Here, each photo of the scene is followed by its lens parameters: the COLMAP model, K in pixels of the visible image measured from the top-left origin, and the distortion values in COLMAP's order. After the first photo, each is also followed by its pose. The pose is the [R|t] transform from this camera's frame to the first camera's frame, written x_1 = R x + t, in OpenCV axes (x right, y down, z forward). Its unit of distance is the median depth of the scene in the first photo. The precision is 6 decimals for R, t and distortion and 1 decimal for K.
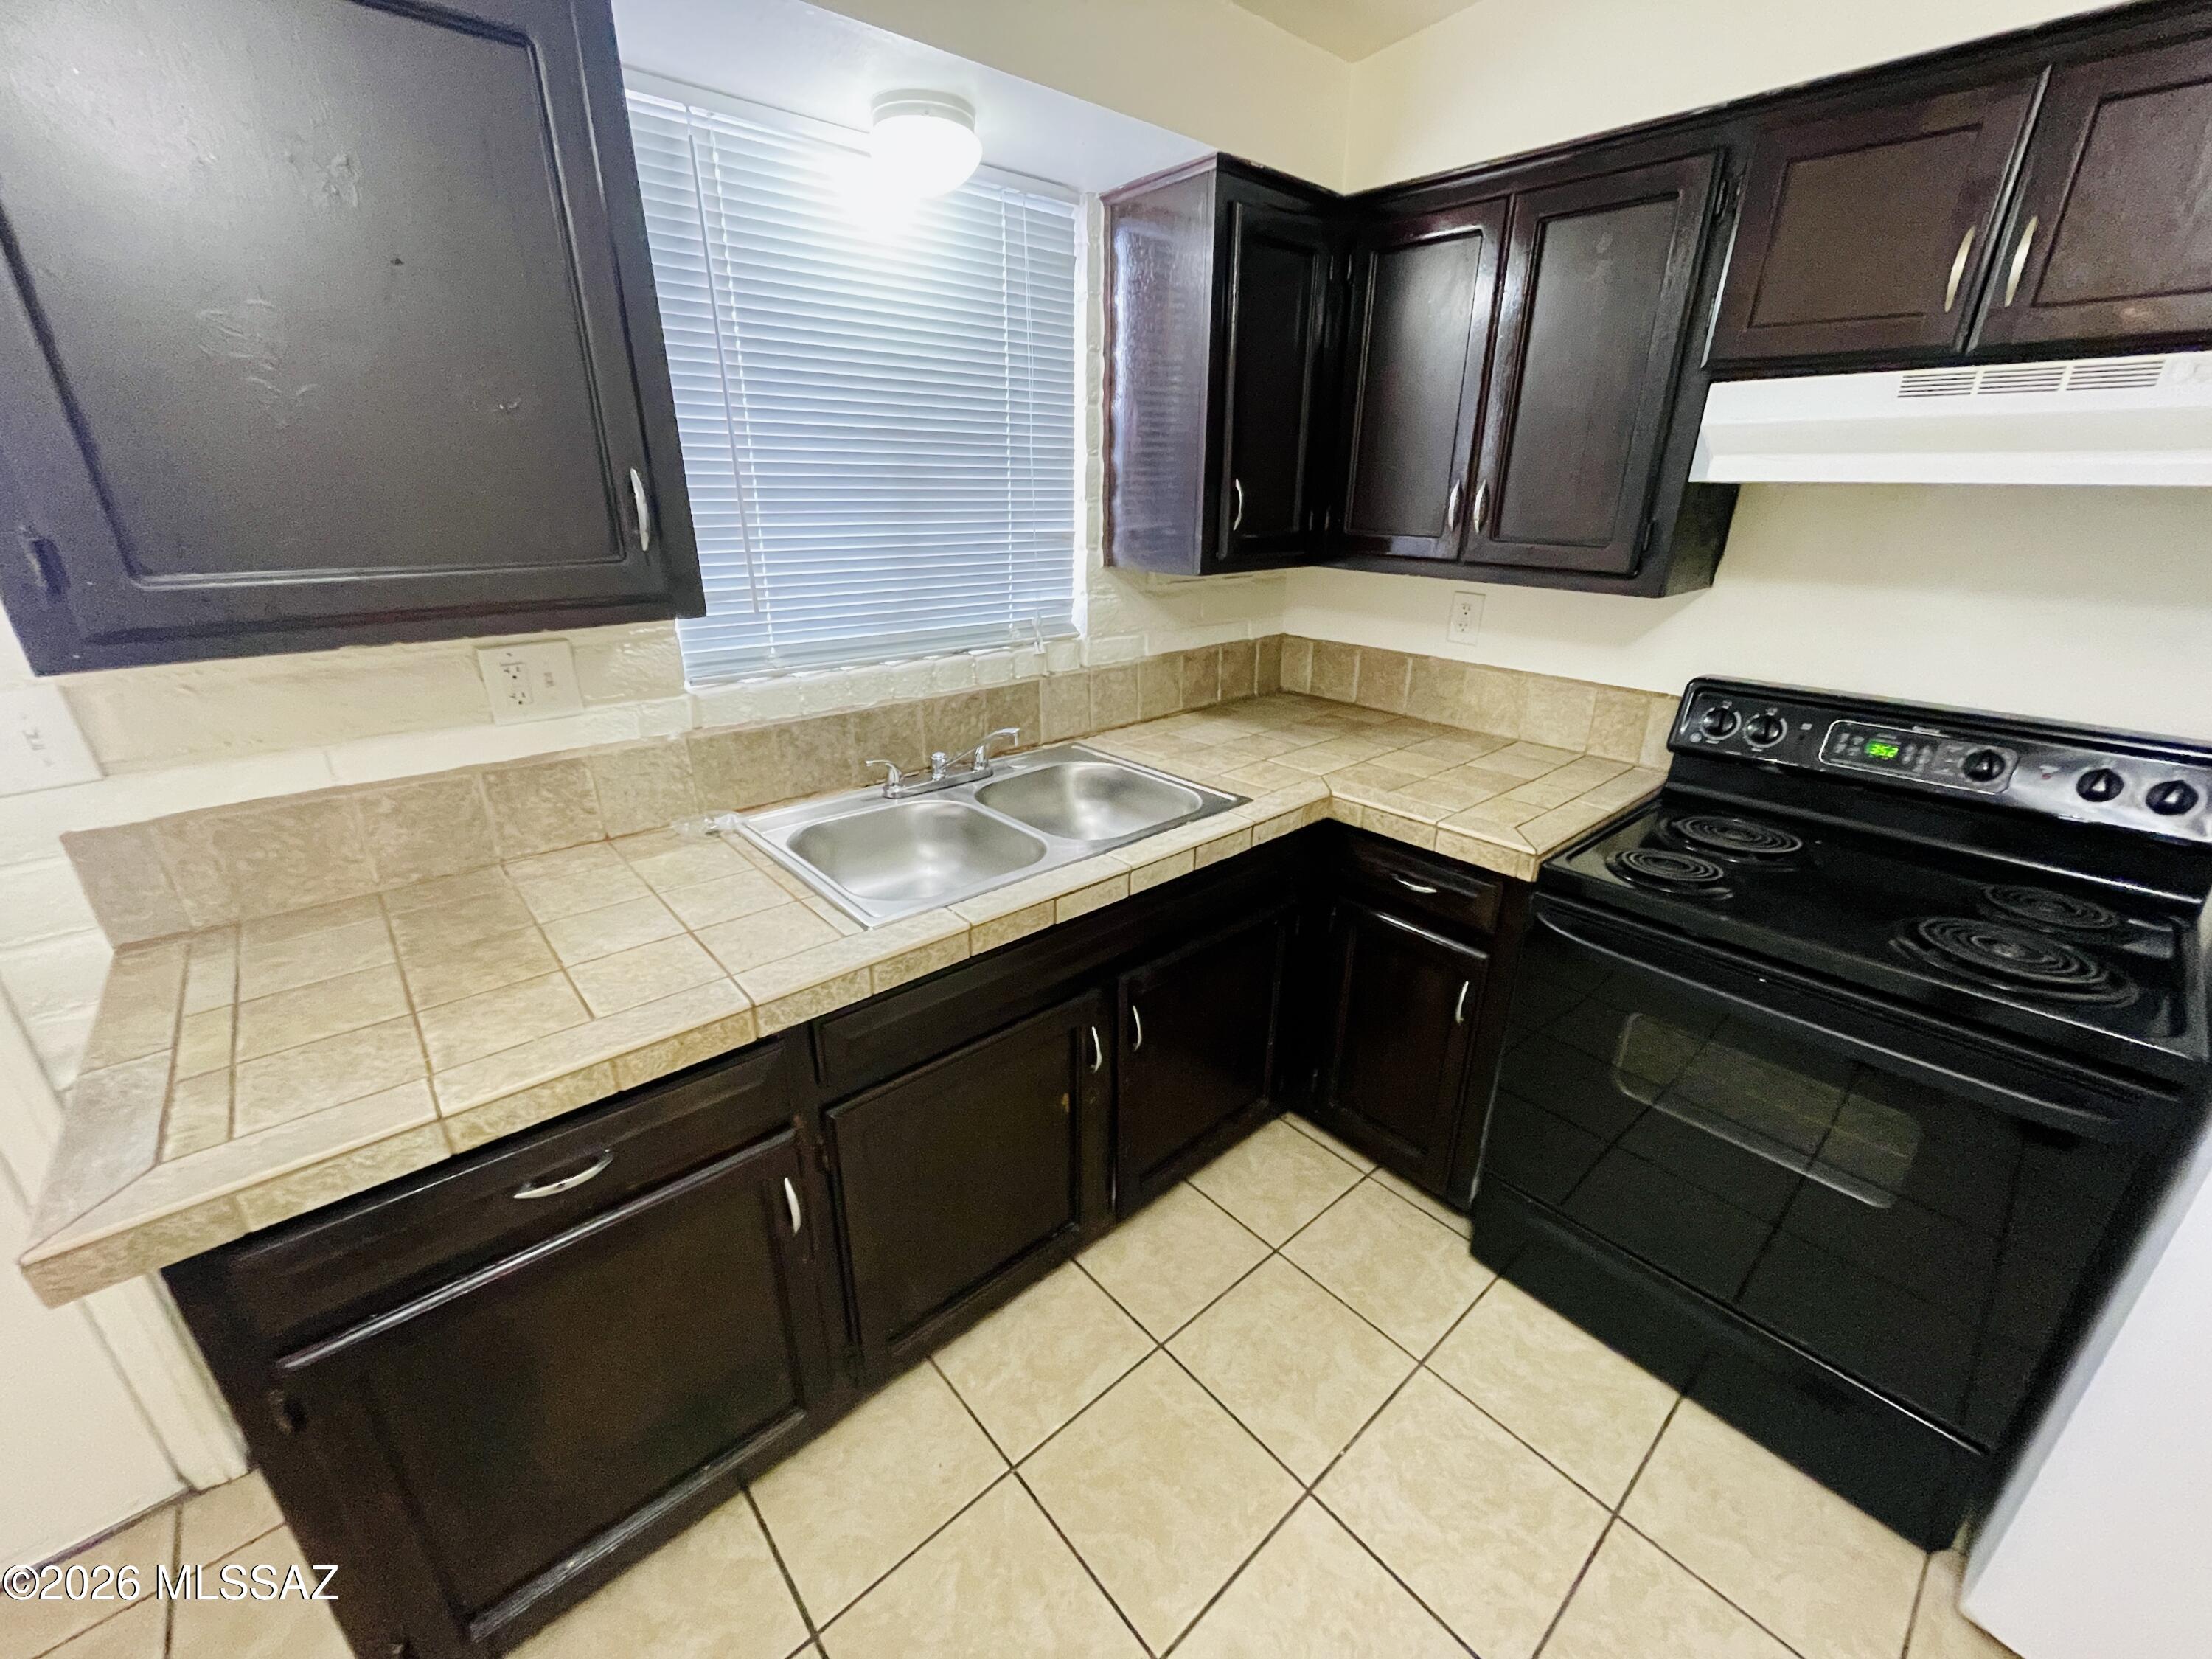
lens RADIAL K [[888.3, 0, 1104.3], [0, 888.3, 826.8], [0, 0, 1]] dist [-0.006866, -0.000148]
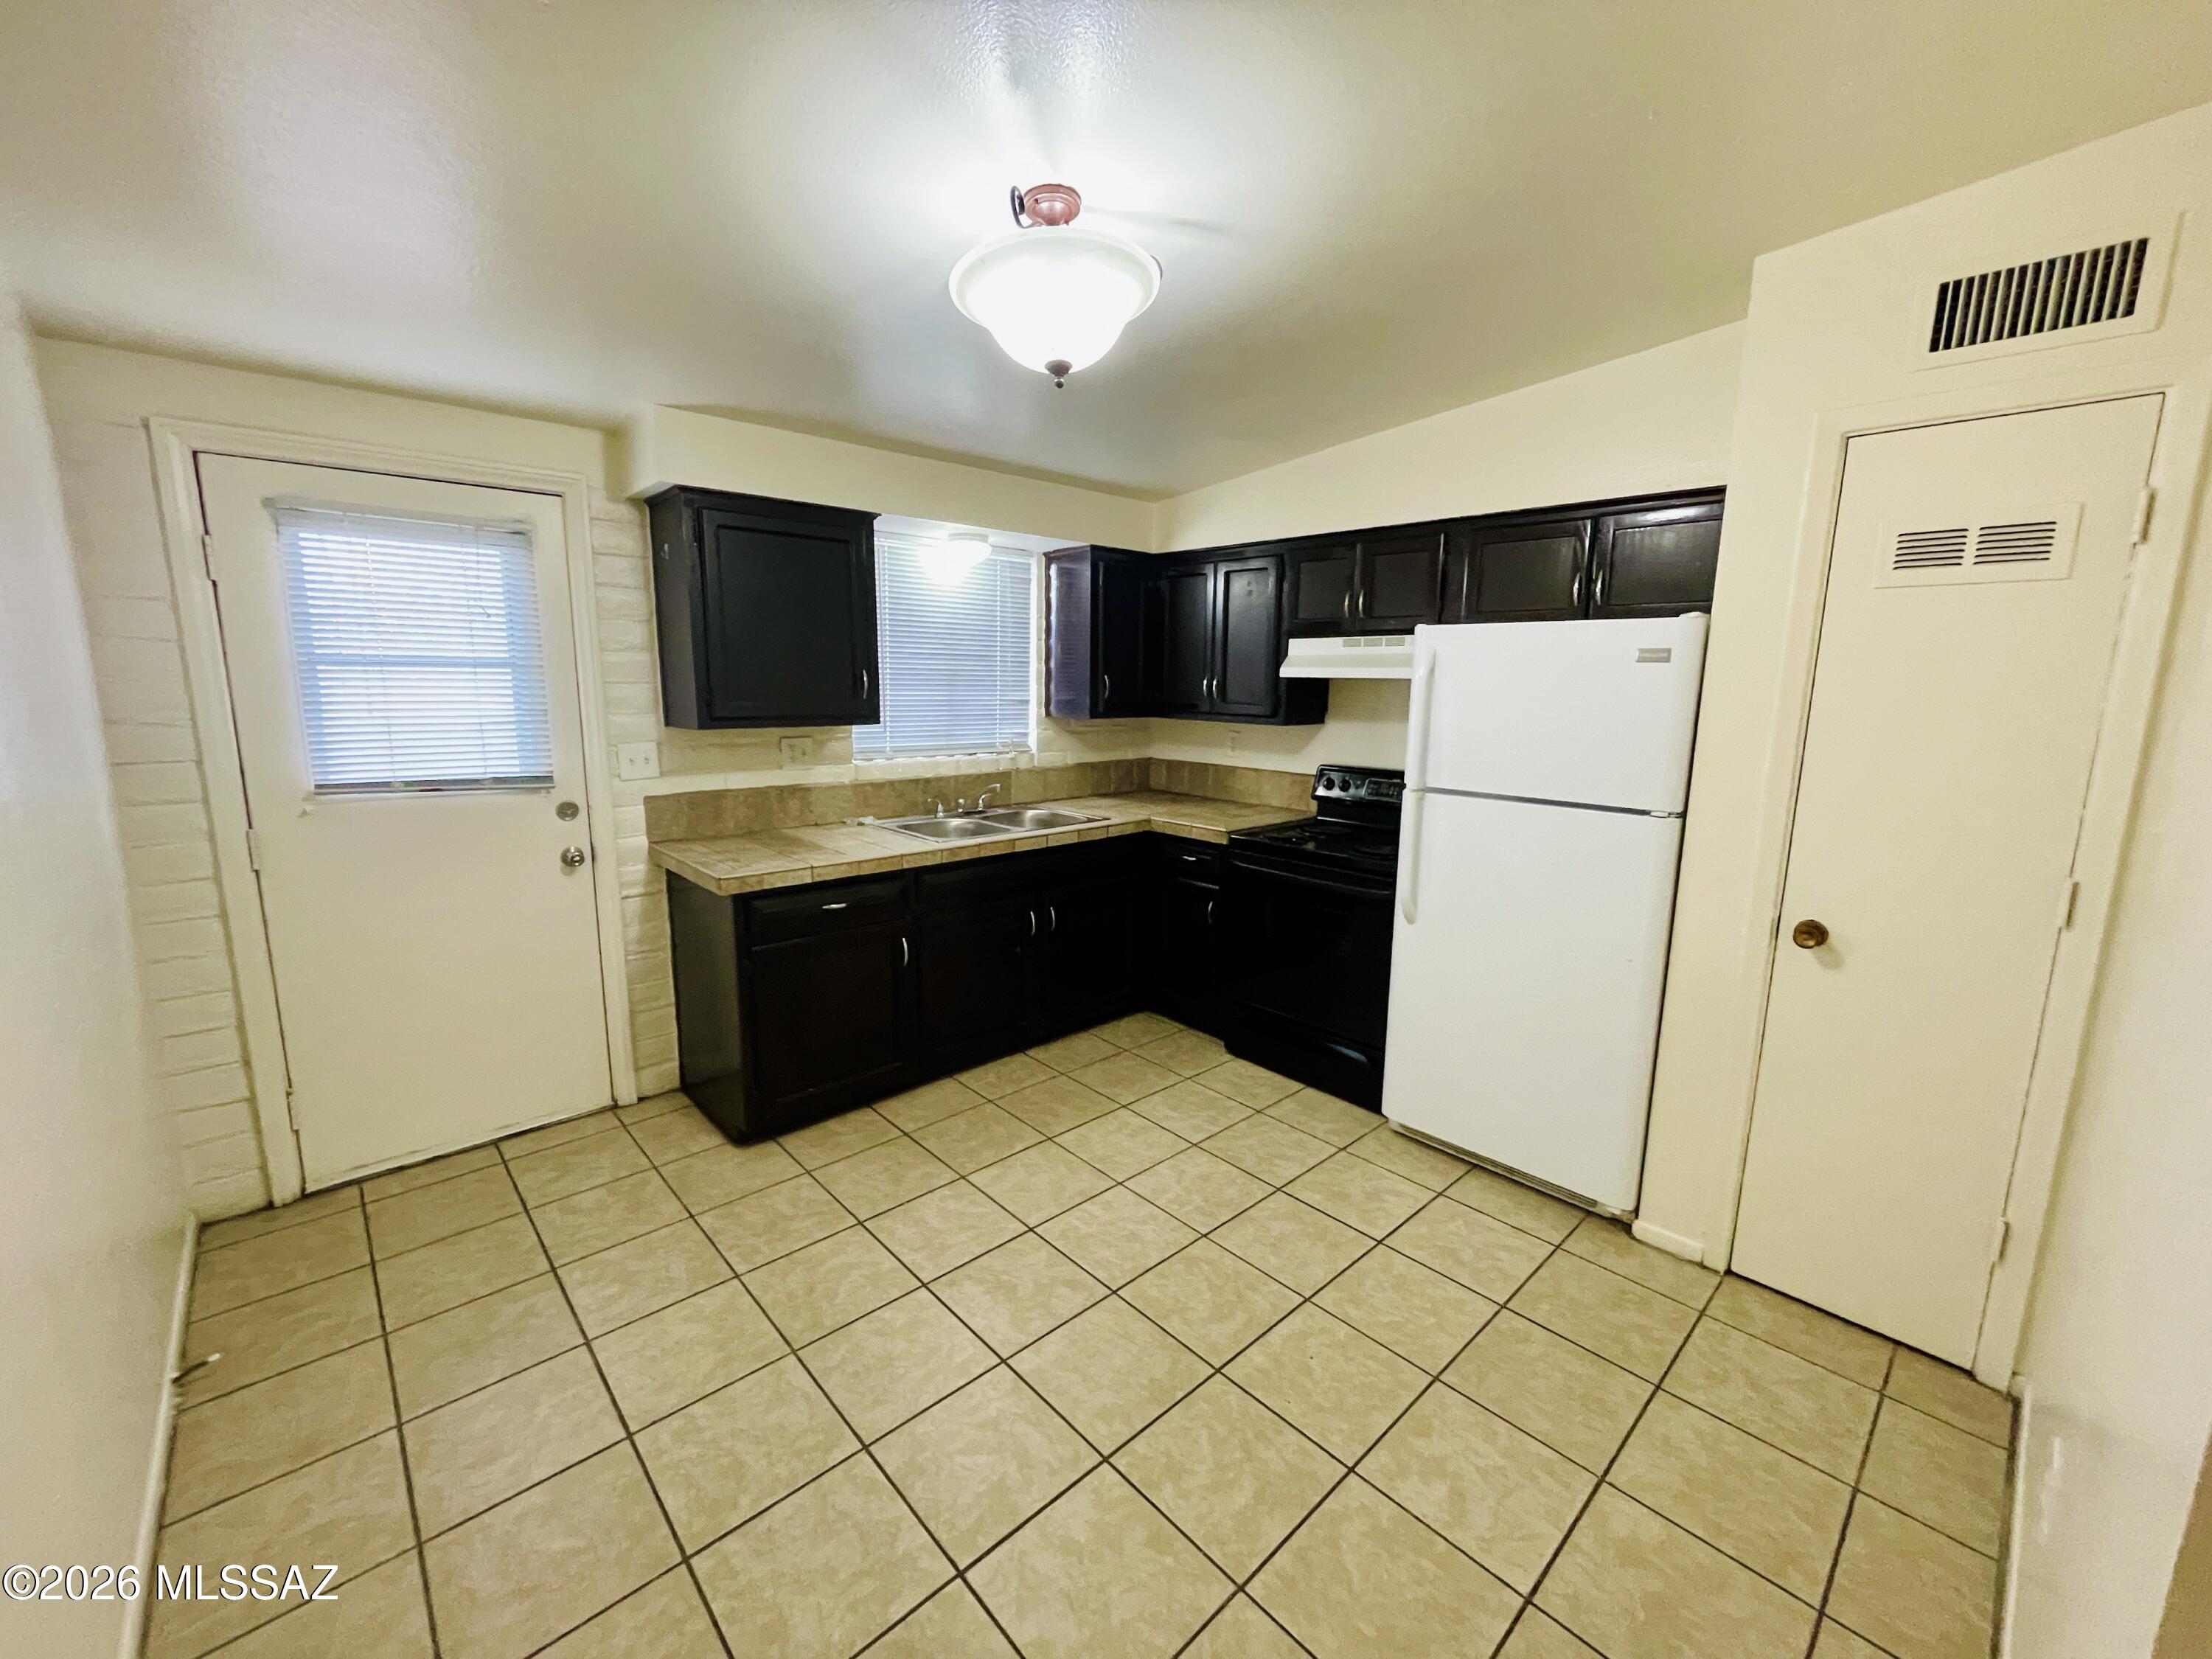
lens RADIAL K [[888.3, 0, 1105.1], [0, 888.3, 831.4], [0, 0, 1]] dist [-0.006866, -0.000148]
pose [[0.999767, 0.003294, 0.021339, 0.100352], [0.000936, 0.980760, -0.195216, 0.377923], [-0.021572, 0.195190, 0.980528, -0.980233]]
